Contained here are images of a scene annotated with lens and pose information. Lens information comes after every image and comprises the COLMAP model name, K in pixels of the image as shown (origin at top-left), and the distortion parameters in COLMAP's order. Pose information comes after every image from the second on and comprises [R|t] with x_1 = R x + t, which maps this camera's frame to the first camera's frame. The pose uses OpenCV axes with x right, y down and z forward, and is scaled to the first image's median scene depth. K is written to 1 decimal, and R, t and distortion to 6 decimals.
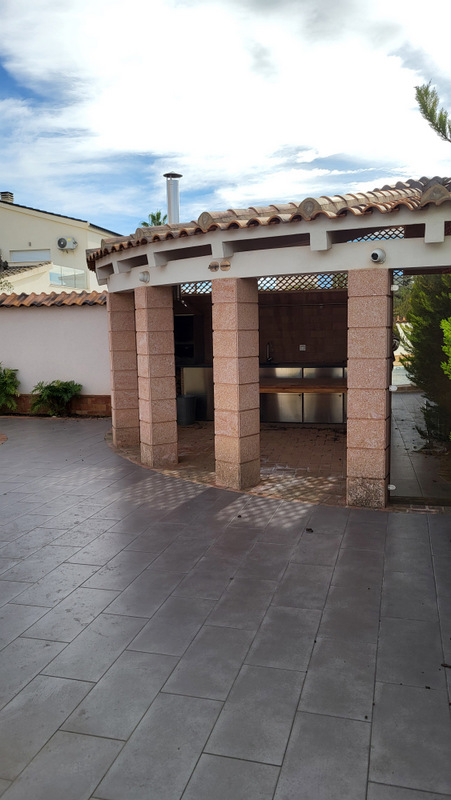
lens RADIAL K [[603.8, 0, 230.3], [0, 603.8, 398.5], [0, 0, 1]] dist [0.094818, 0.016393]
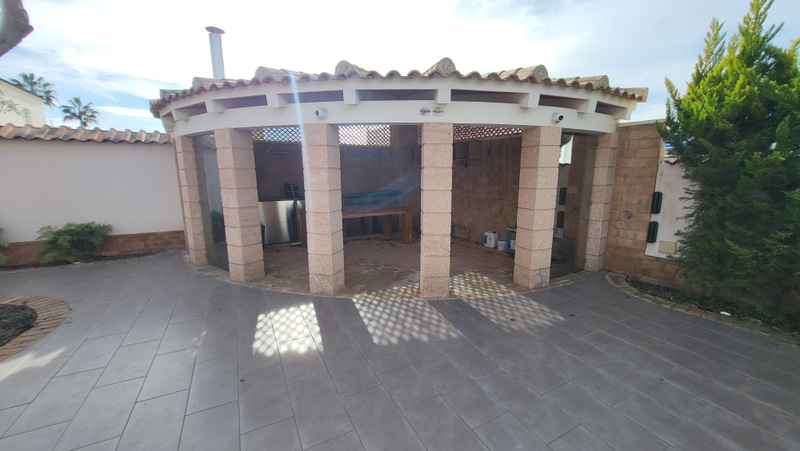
lens RADIAL K [[321.4, 0, 402.0], [0, 321.4, 225.6], [0, 0, 1]] dist [-0.001267, -0.000241]
pose [[0.729301, -0.102466, 0.676477, -0.208480], [0.072271, 0.994728, 0.072757, -0.021540], [-0.680365, -0.004173, 0.732861, 0.250716]]
